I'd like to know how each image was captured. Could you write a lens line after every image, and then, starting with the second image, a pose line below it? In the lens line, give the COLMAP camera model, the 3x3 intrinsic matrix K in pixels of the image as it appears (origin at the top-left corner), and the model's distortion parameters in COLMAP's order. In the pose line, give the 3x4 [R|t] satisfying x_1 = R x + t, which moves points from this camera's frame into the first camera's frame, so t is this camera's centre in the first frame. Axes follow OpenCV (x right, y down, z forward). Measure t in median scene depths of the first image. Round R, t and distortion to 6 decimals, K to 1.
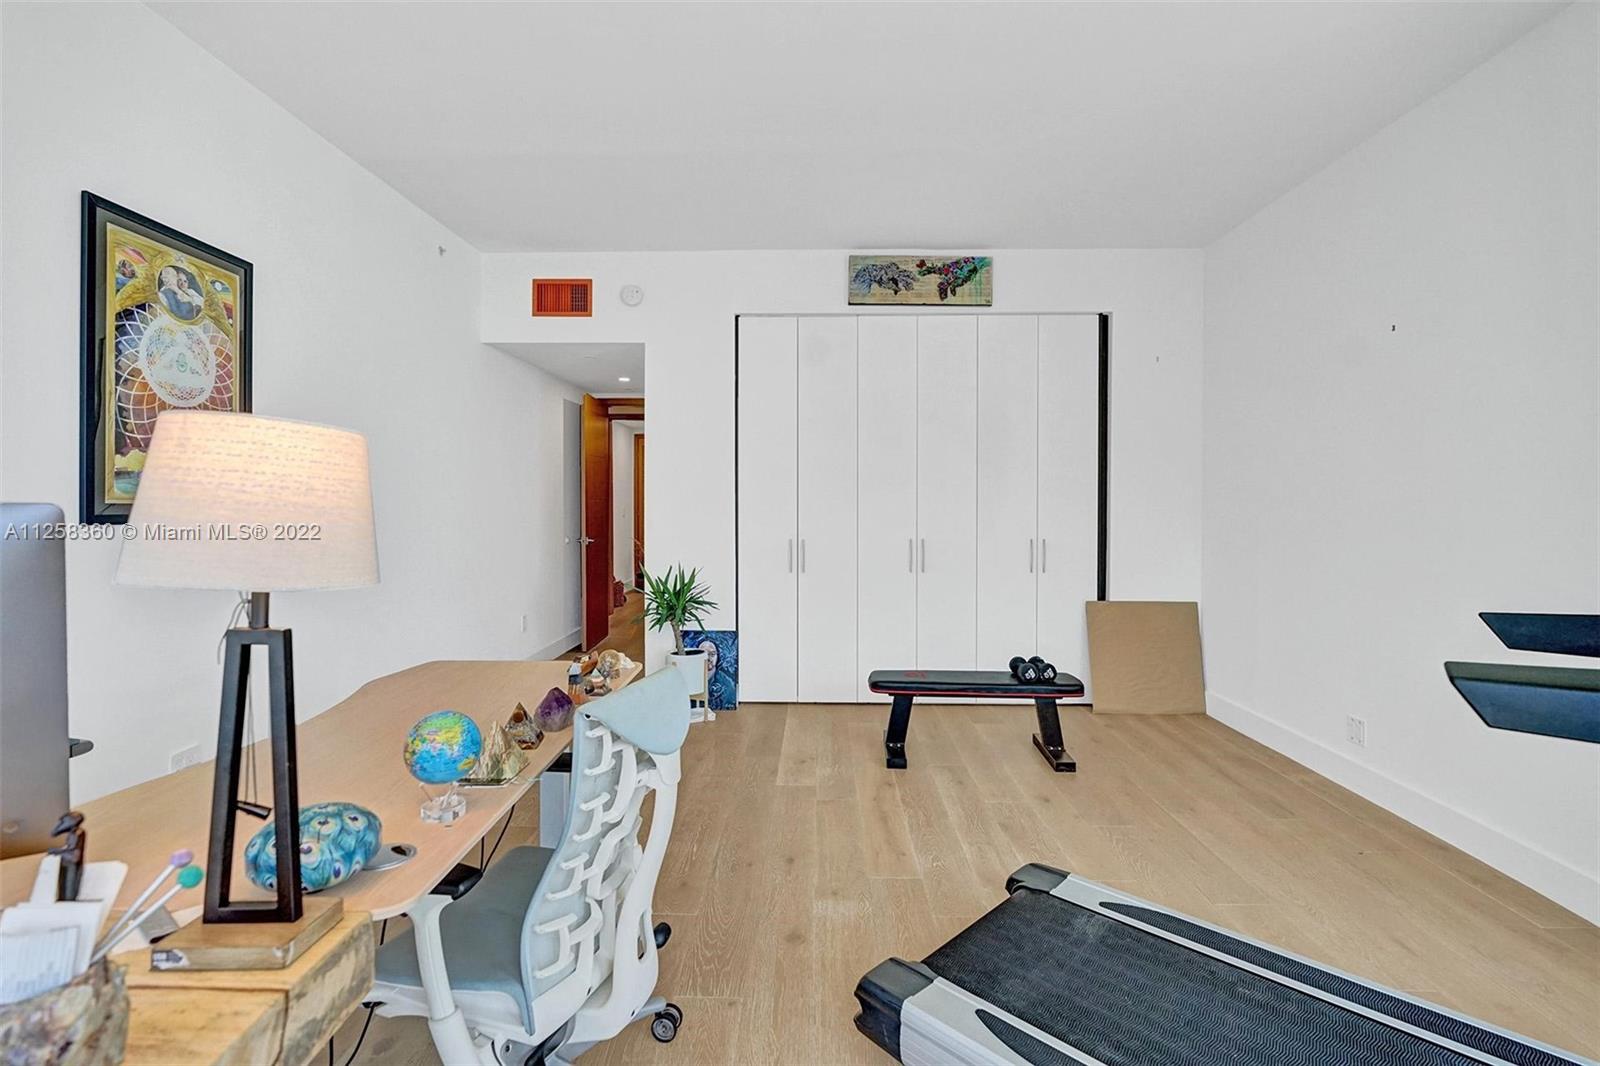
lens RADIAL K [[747.4, 0, 800.9], [0, 747.4, 524.2], [0, 0, 1]] dist [-0.002504, 0.000147]
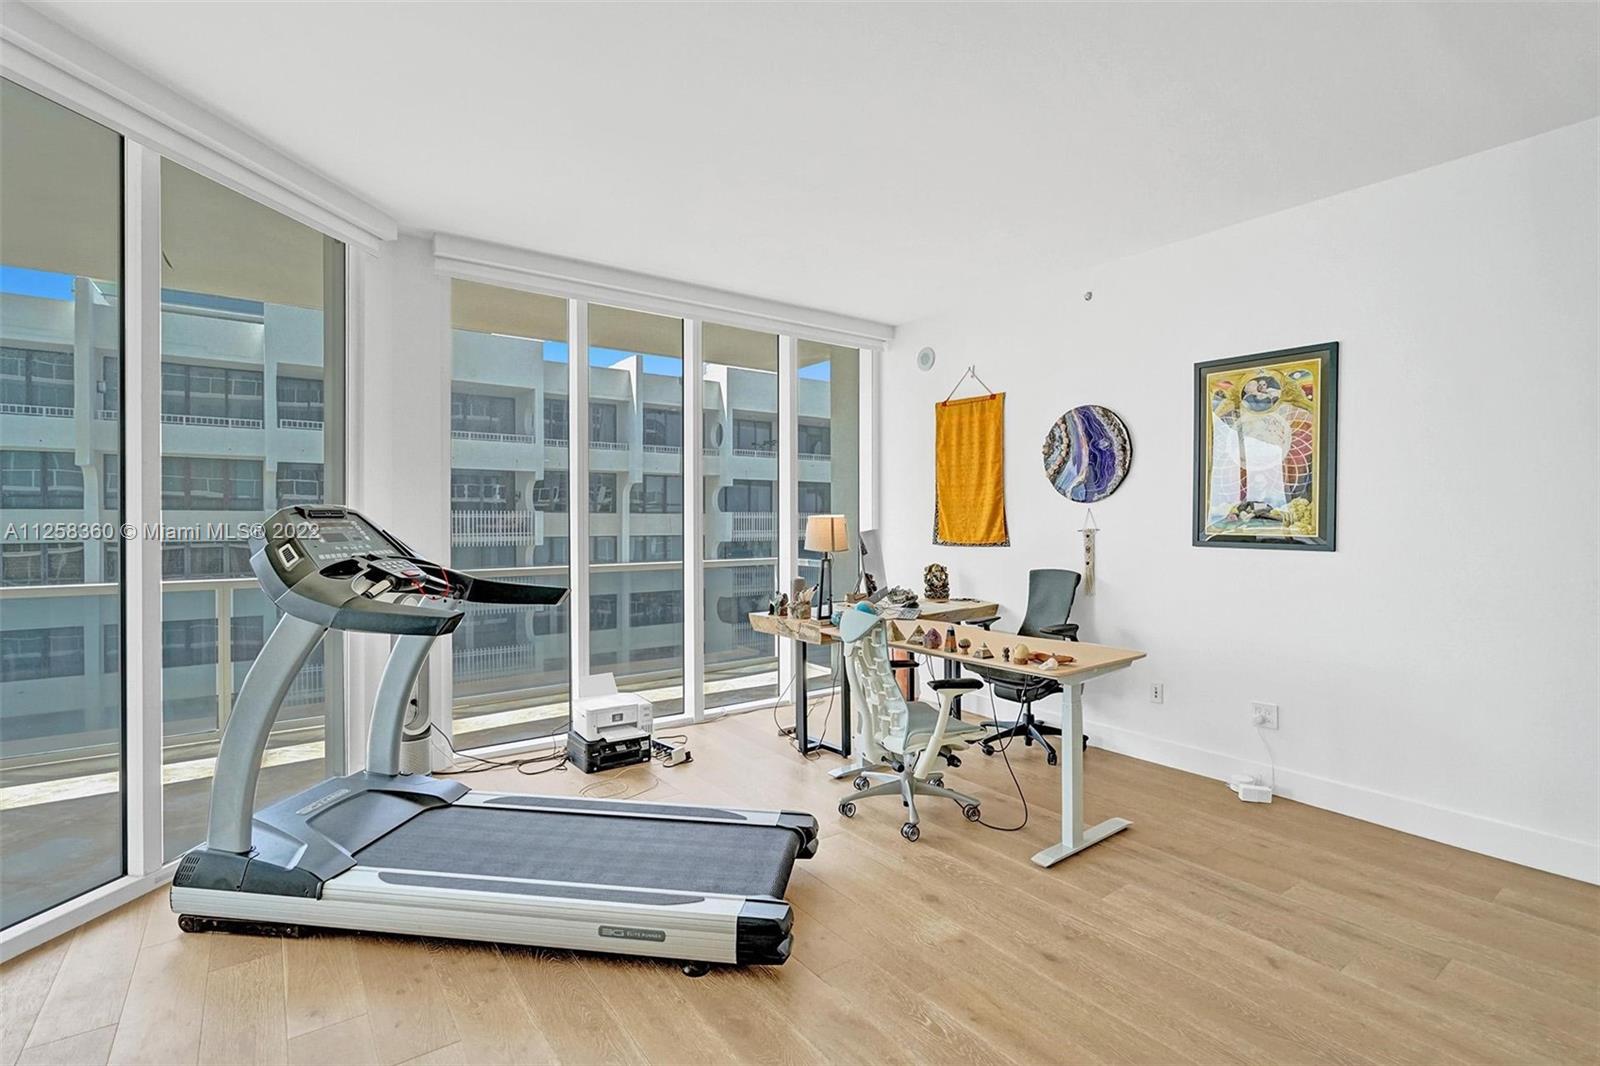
lens RADIAL K [[747.4, 0, 800.9], [0, 747.4, 524.2], [0, 0, 1]] dist [-0.002504, 0.000147]
pose [[-0.788565, 0.001660, -0.614949, 0.804932], [-0.020469, 0.999371, 0.028946, -0.074790], [0.614610, 0.035413, -0.788036, 1.614836]]
